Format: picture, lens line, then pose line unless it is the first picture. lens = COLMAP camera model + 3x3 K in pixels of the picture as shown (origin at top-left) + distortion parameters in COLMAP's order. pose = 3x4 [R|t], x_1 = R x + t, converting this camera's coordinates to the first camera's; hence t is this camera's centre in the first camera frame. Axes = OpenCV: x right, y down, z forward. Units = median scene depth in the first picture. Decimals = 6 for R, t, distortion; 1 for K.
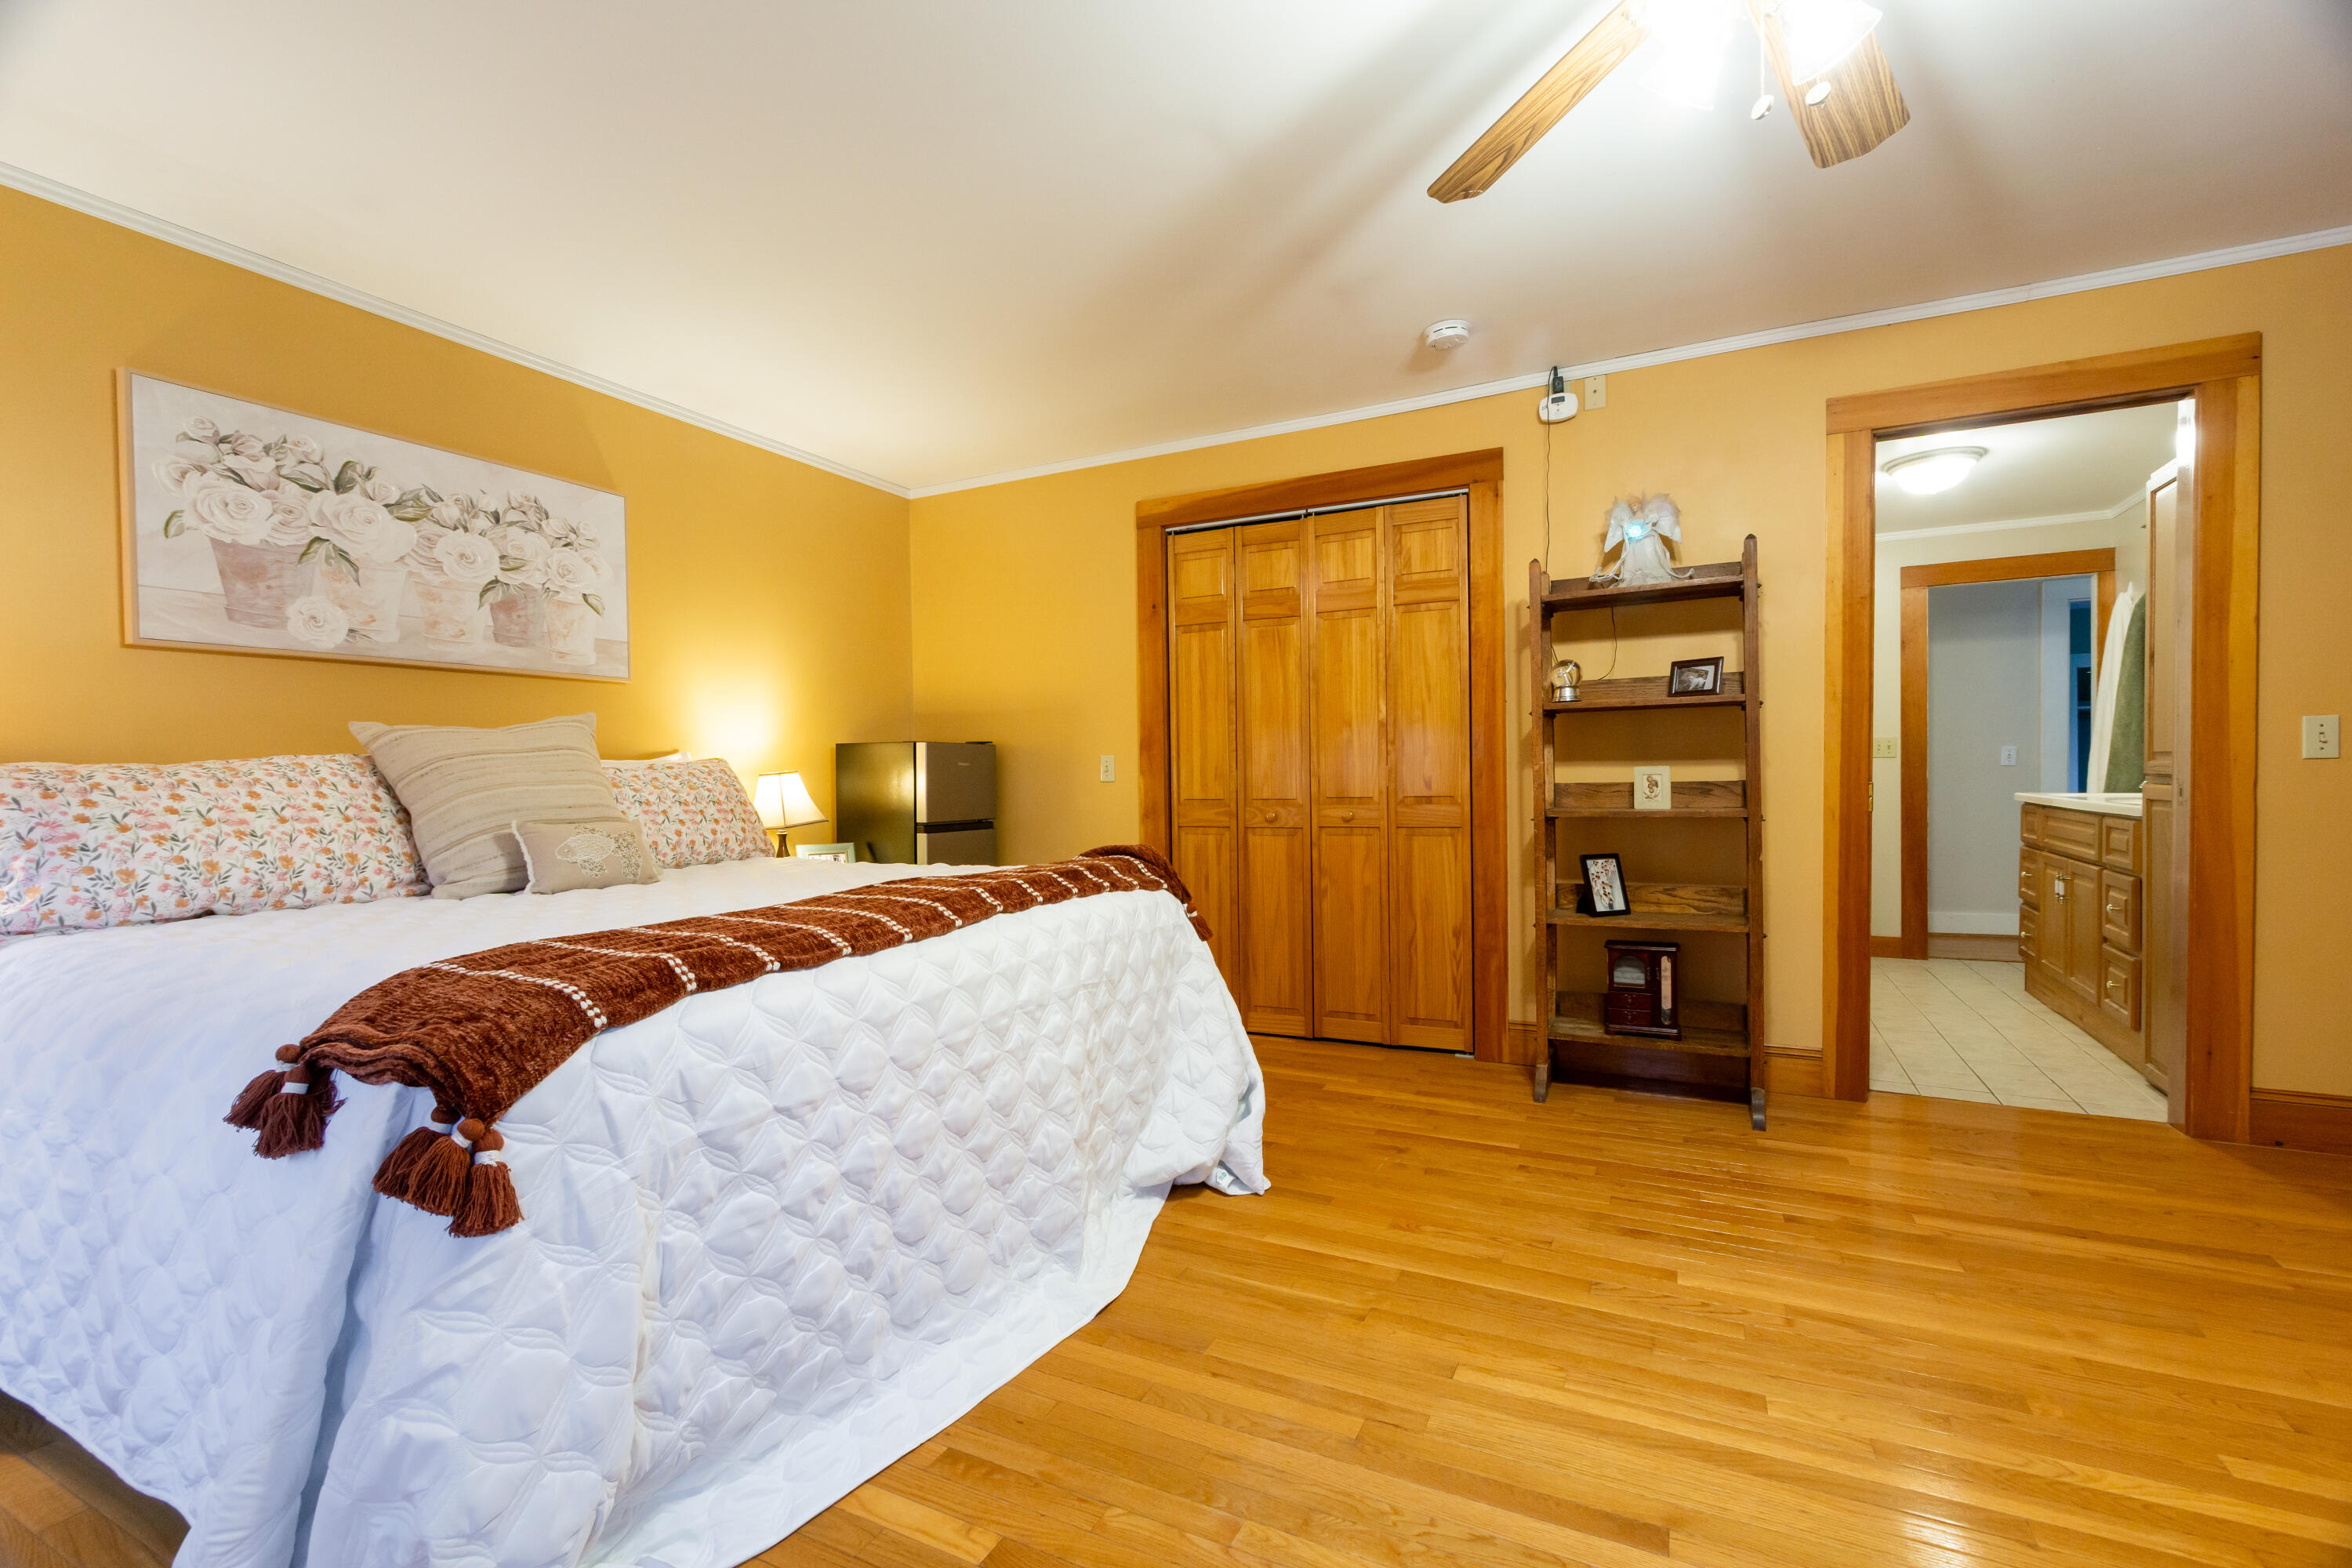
lens RADIAL K [[1013.9, 0, 1147.3], [0, 1013.9, 796.9], [0, 0, 1]] dist [-0.000150, -0.000174]
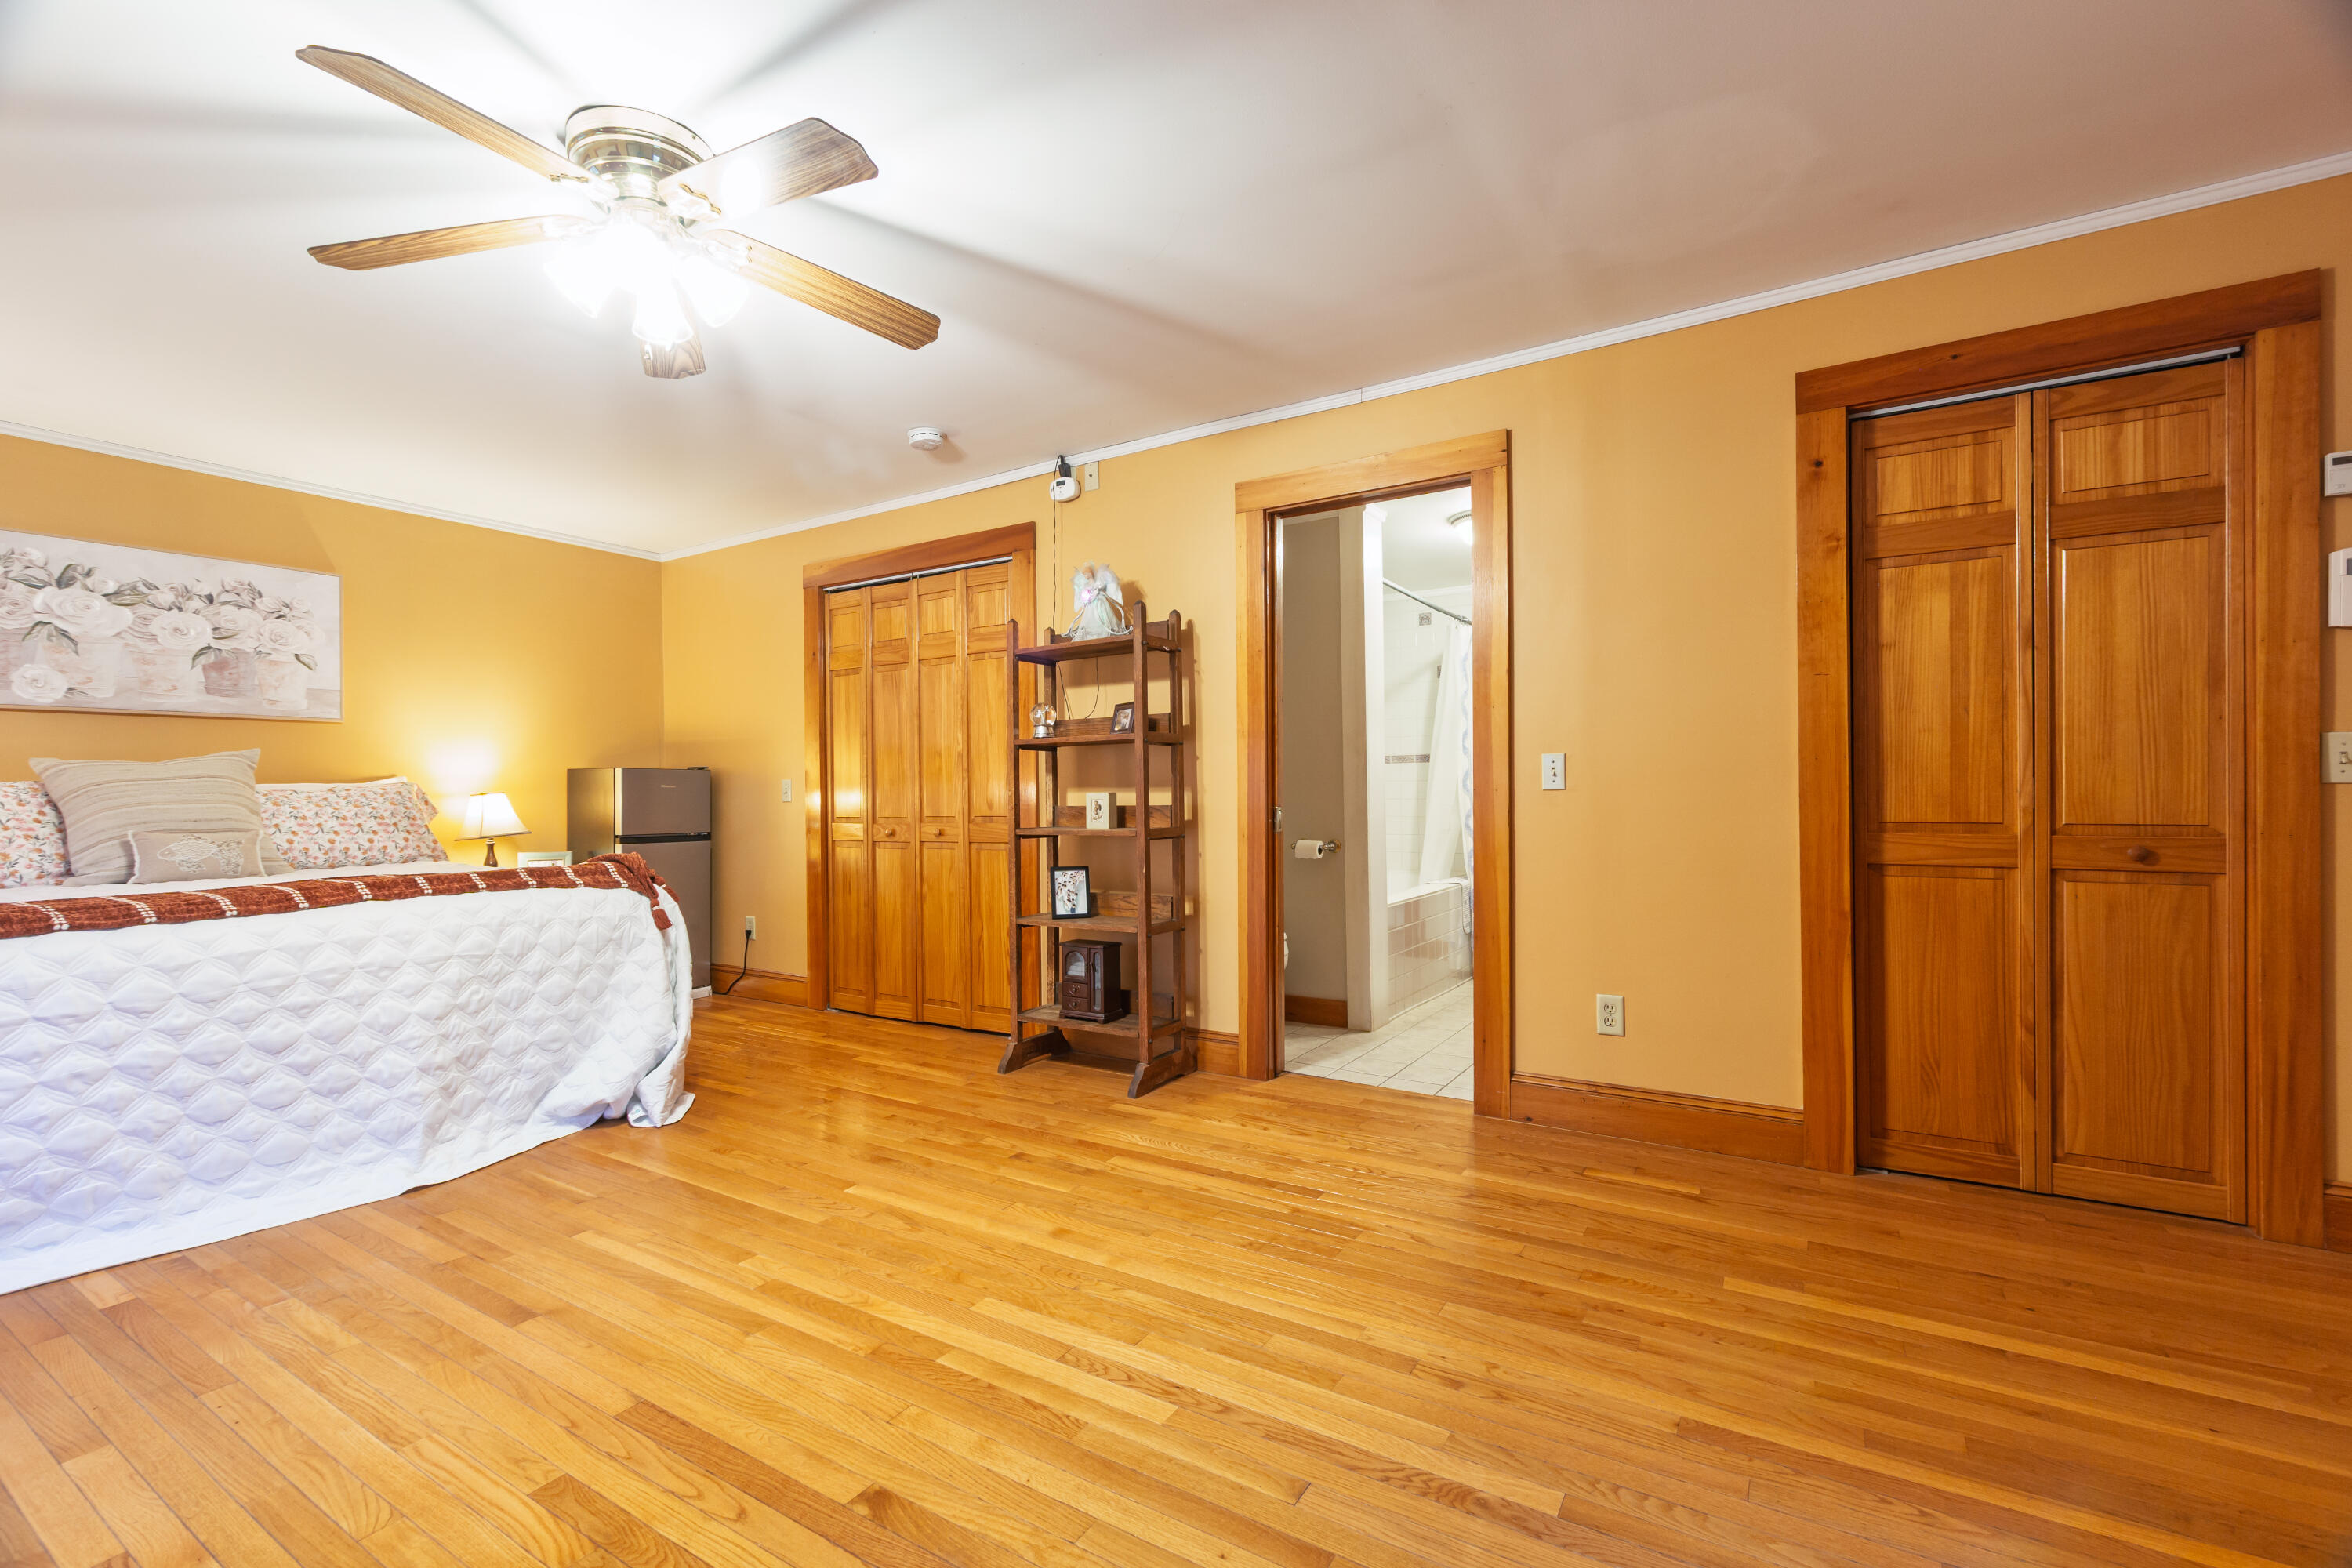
lens RADIAL K [[1013.9, 0, 1165.1], [0, 1013.9, 793.8], [0, 0, 1]] dist [-0.000150, -0.000174]
pose [[0.995602, 0.004255, -0.093583, 0.718783], [-0.005977, 0.999818, -0.018127, -0.007700], [0.093489, 0.018607, 0.995446, -0.185565]]
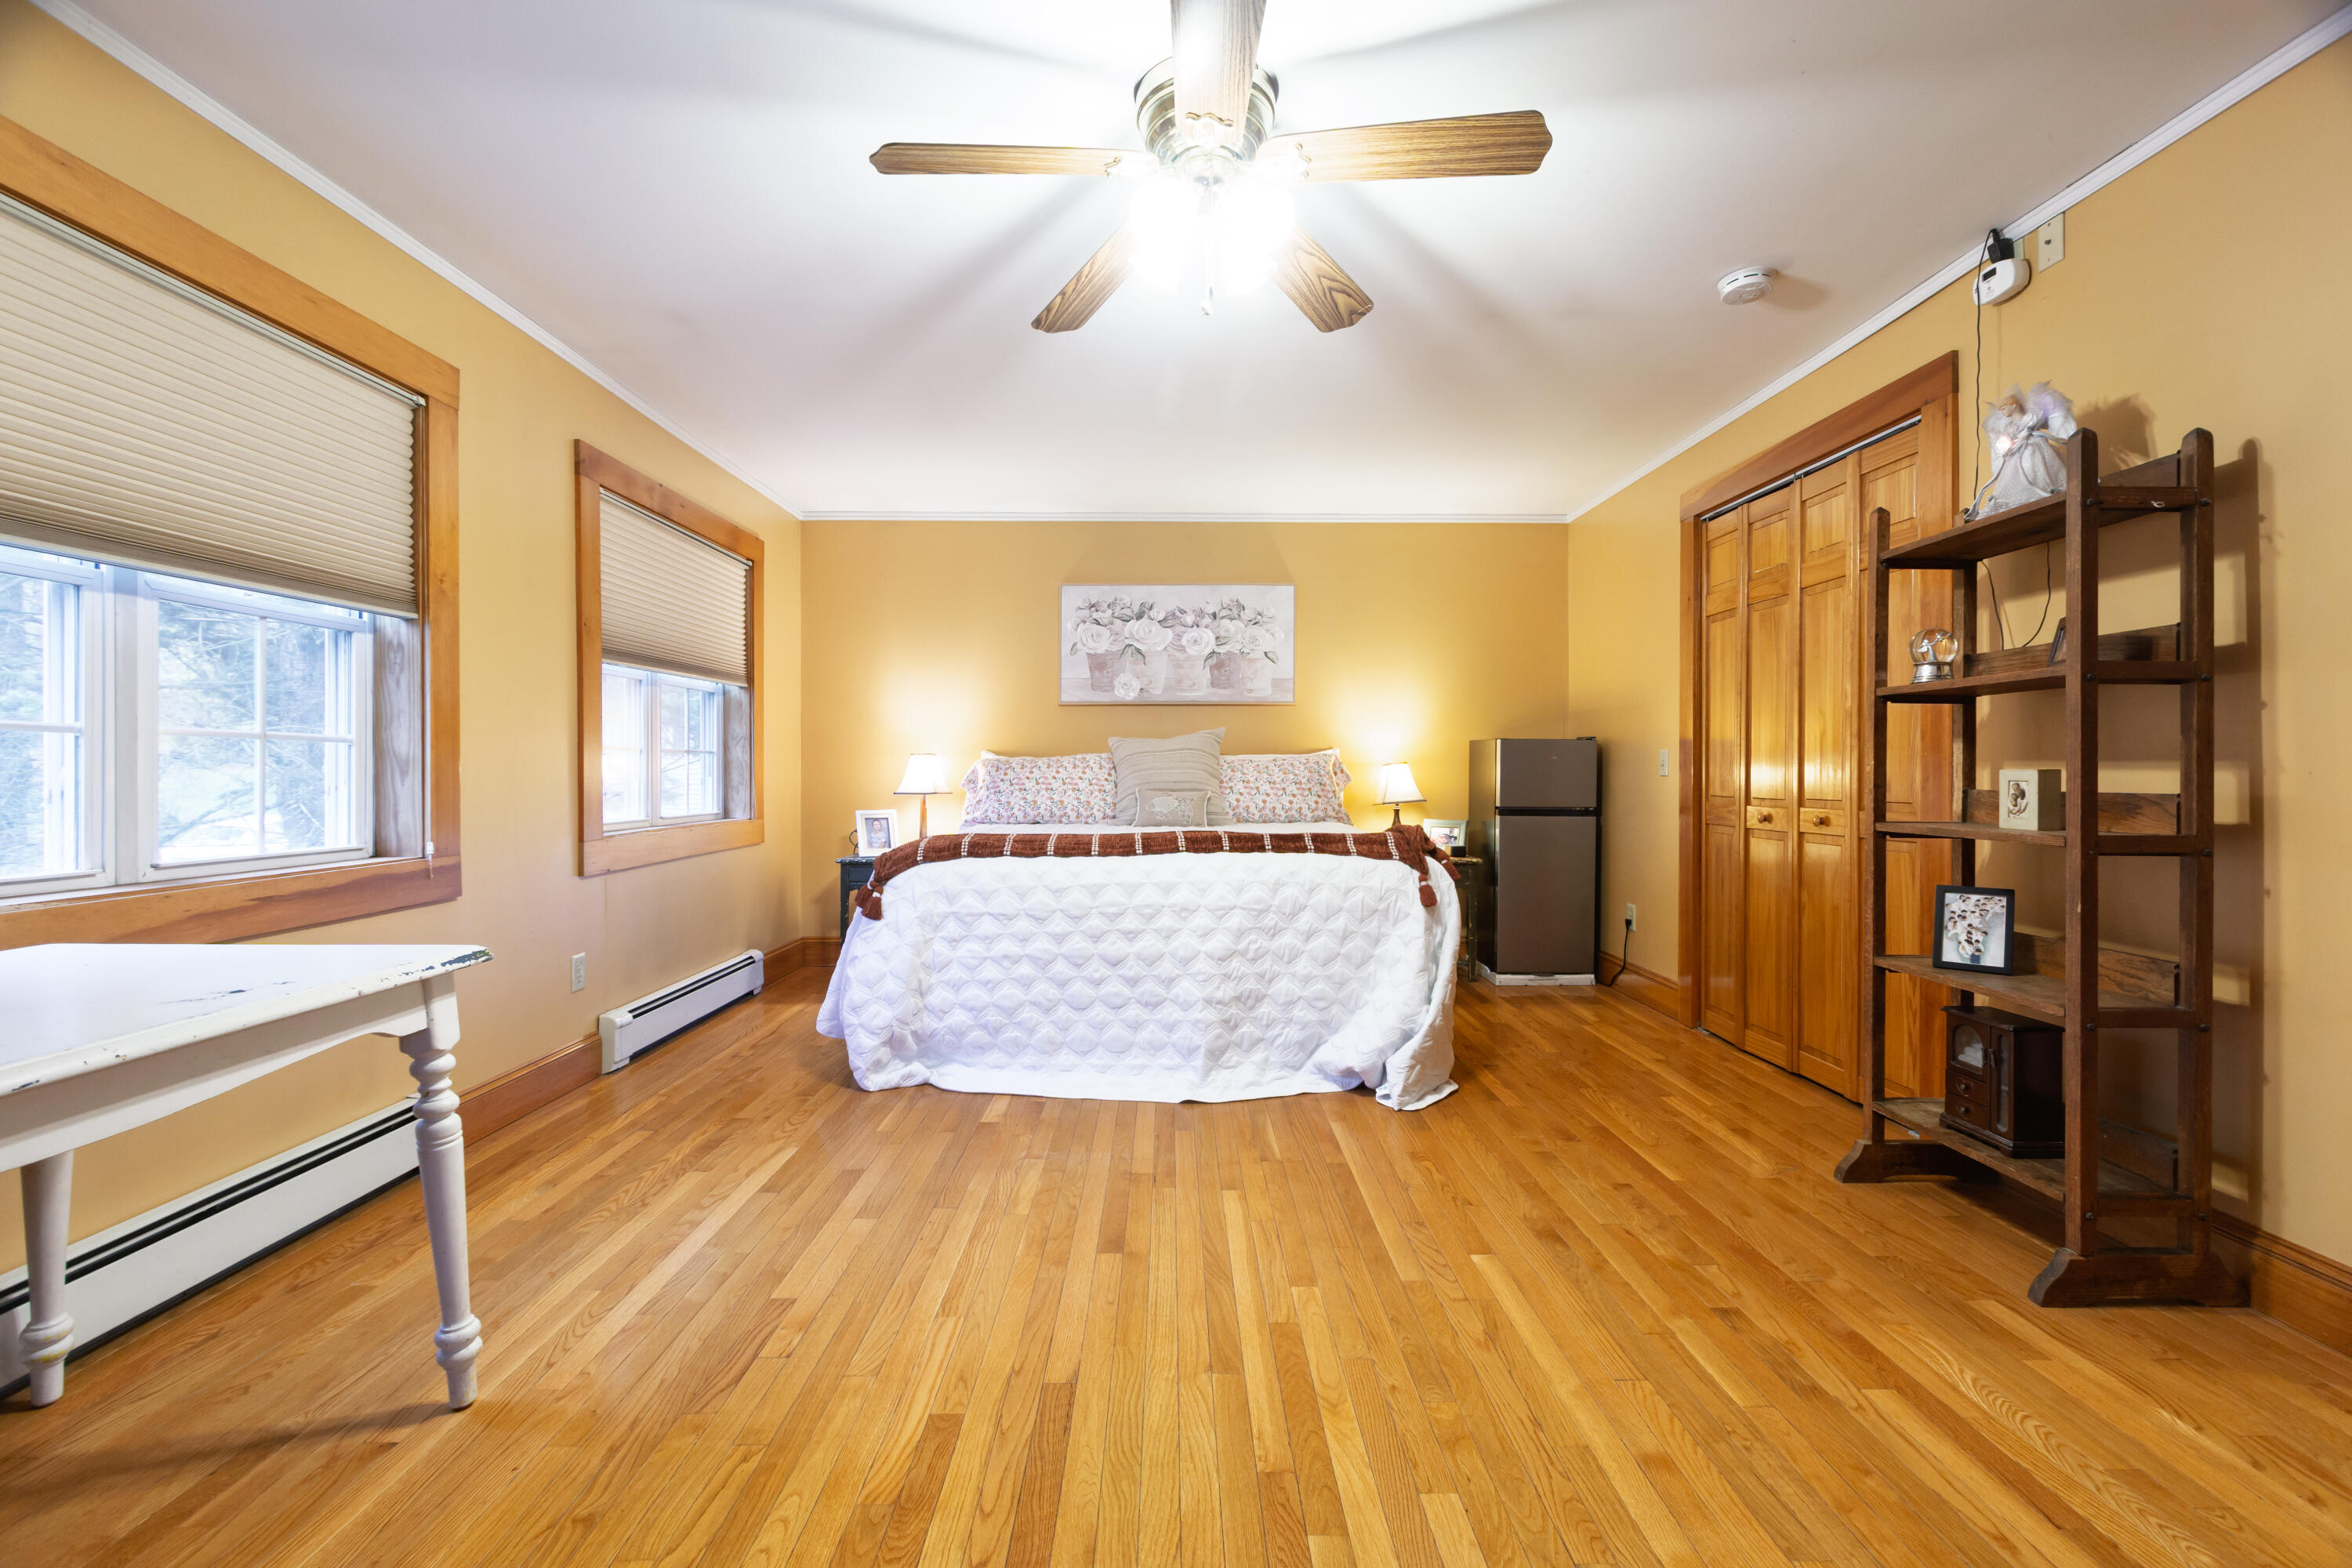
lens RADIAL K [[1013.9, 0, 1186.0], [0, 1013.9, 772.0], [0, 0, 1]] dist [-0.000150, -0.000174]
pose [[0.461414, 0.018540, -0.886991, 0.897528], [-0.027135, 0.999609, 0.006778, -0.017752], [0.886770, 0.020941, 0.461736, 0.159323]]
